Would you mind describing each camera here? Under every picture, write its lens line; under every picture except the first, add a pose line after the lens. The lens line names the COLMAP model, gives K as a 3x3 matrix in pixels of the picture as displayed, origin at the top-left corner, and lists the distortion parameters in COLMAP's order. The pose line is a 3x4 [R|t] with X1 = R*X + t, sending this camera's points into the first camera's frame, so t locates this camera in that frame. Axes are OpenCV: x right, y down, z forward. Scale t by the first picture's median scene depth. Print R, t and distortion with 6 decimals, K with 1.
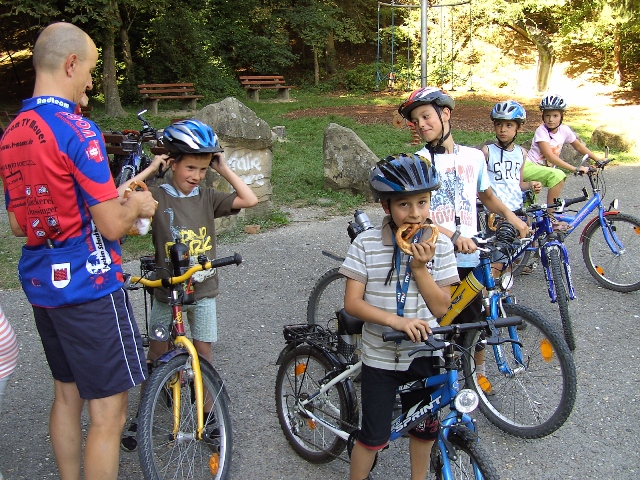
lens RADIAL K [[723.9, 0, 315.4], [0, 723.9, 238.3], [0, 0, 1]] dist [-0.163283, 0.000000]
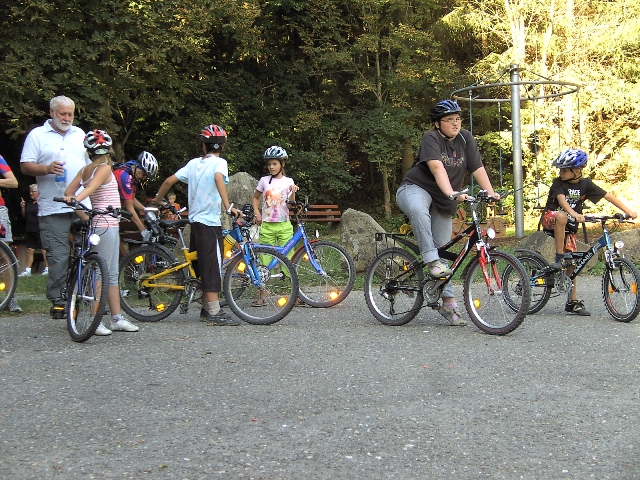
lens RADIAL K [[1258.5, 0, 306.5], [0, 1258.5, 265.6], [0, 0, 1]] dist [0.199668, 0.000000]
pose [[0.995303, -0.019858, -0.094752, 0.042442], [0.000395, 0.979563, -0.201139, 0.088404], [0.096810, 0.200157, 0.974969, -0.226577]]
